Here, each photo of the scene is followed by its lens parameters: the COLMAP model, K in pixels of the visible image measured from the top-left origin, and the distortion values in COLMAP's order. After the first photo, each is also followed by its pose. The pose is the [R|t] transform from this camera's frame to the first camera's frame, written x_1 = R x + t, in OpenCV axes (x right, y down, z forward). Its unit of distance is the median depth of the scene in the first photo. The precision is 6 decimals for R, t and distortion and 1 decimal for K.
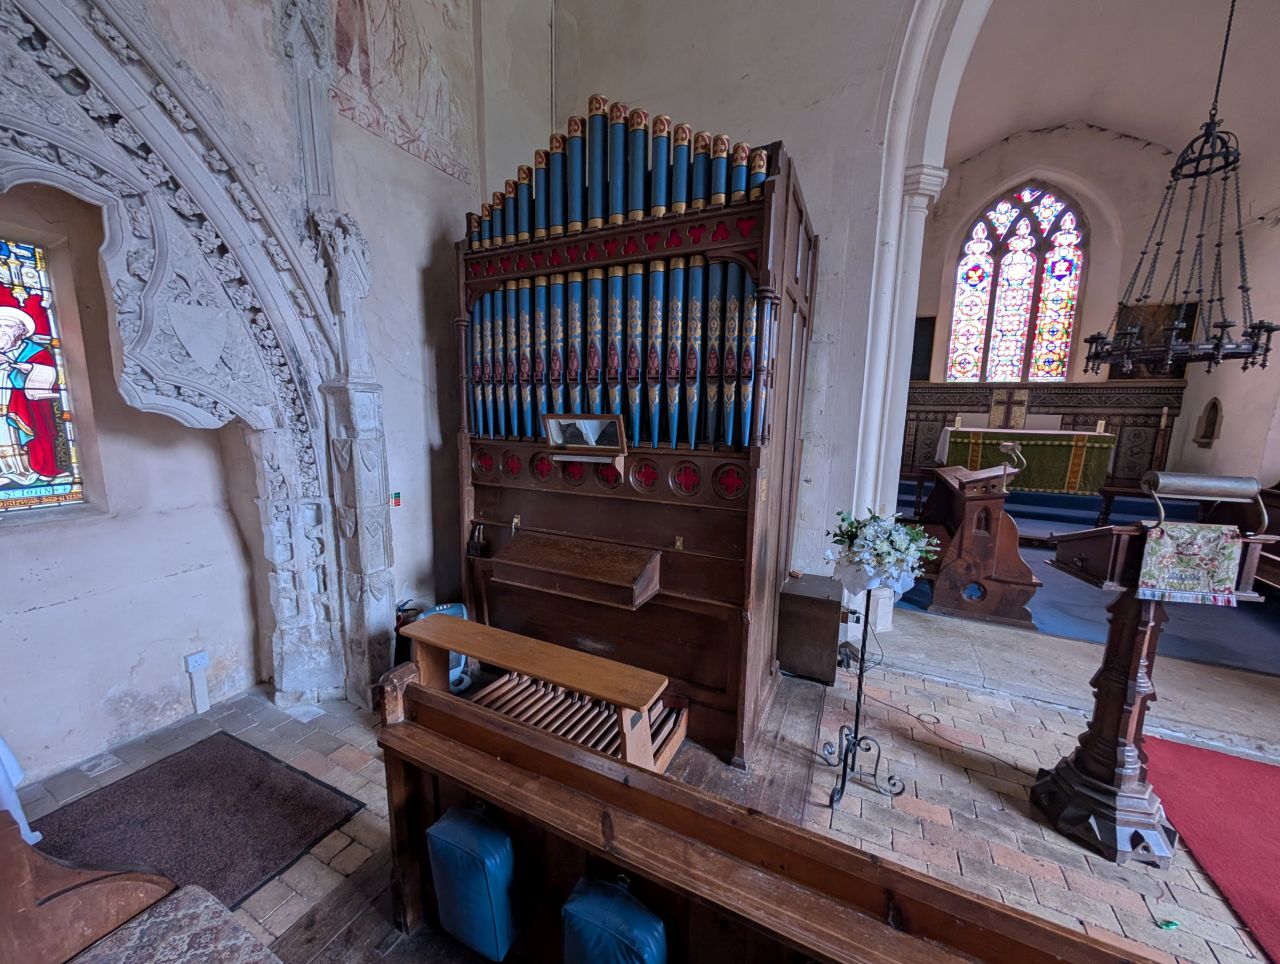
lens RADIAL K [[482.0, 0, 639.6], [0, 482.0, 483.4], [0, 0, 1]] dist [0.004181, -0.001063]
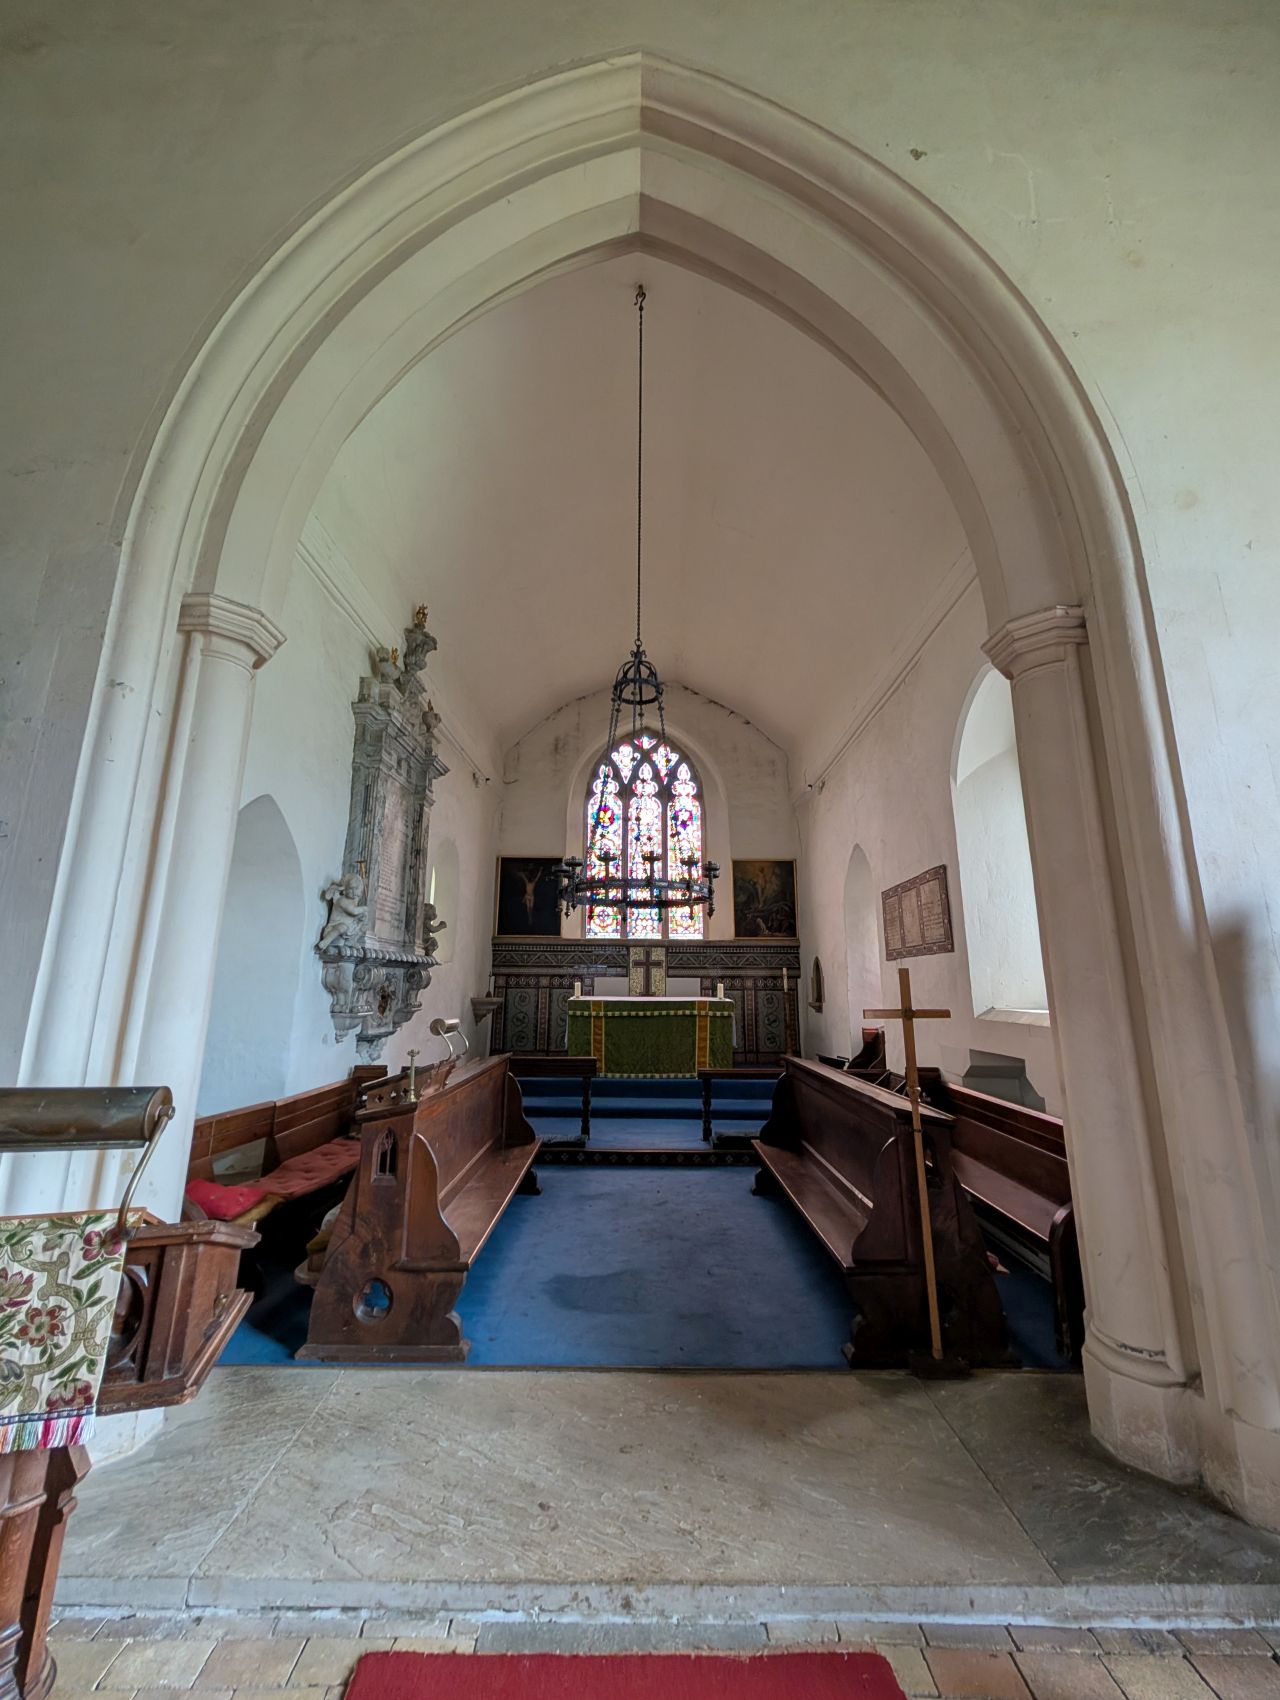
lens RADIAL K [[640.1, 0, 634.1], [0, 640.1, 847.2], [0, 0, 1]] dist [0.004181, -0.001063]
pose [[0.894604, 0.079358, 0.439756, 0.257016], [0.078176, 0.941134, -0.328871, 0.001724], [-0.439967, 0.328588, 0.835738, 0.041556]]
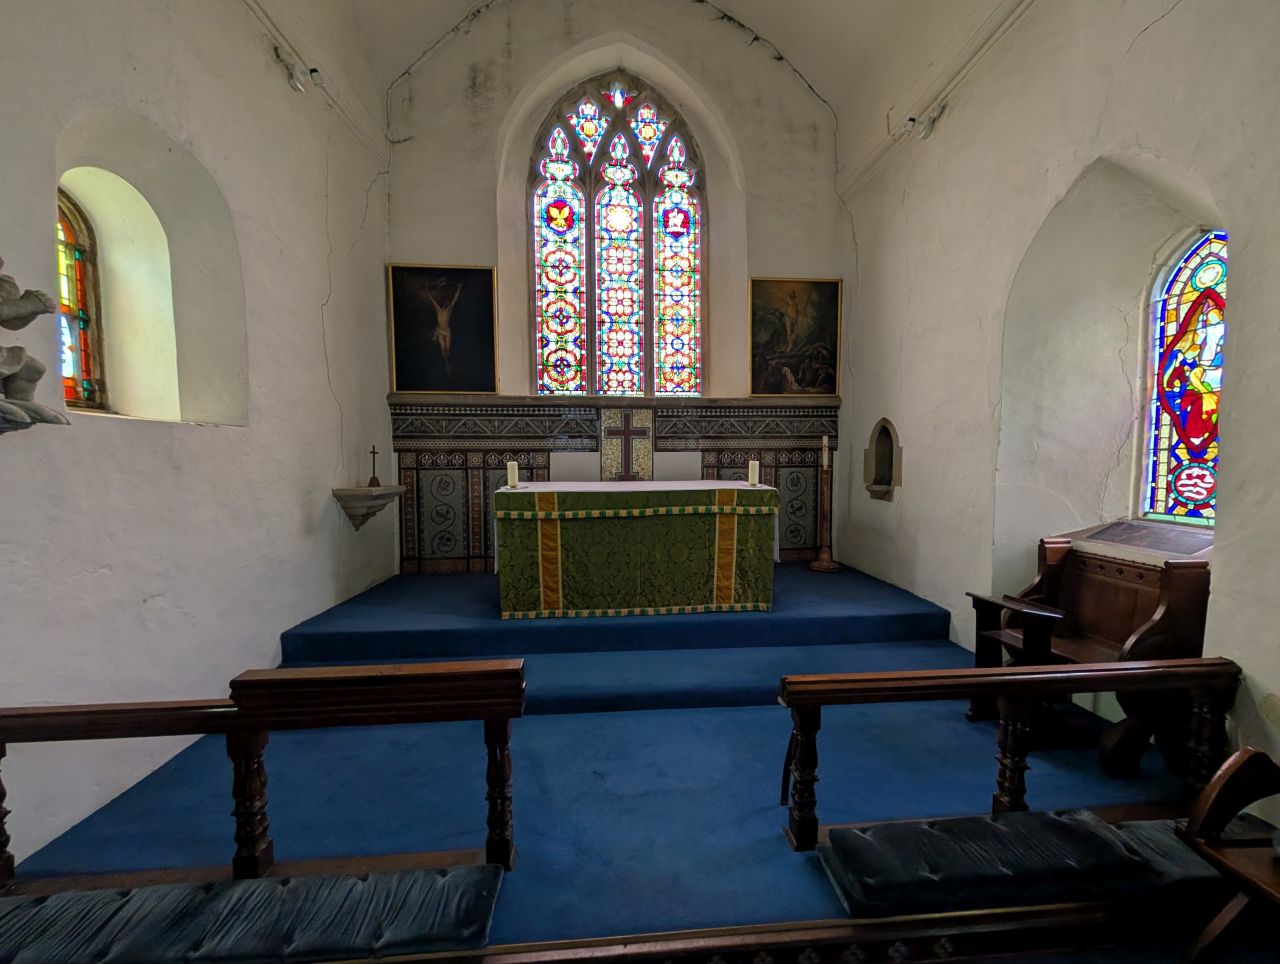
lens RADIAL K [[482.0, 0, 637.5], [0, 482.0, 482.2], [0, 0, 1]] dist [0.004181, -0.001063]
pose [[0.858986, -0.053308, 0.509216, 0.492687], [0.100063, 0.992865, -0.064855, -0.072360], [-0.502125, 0.106664, 0.858192, 0.523660]]
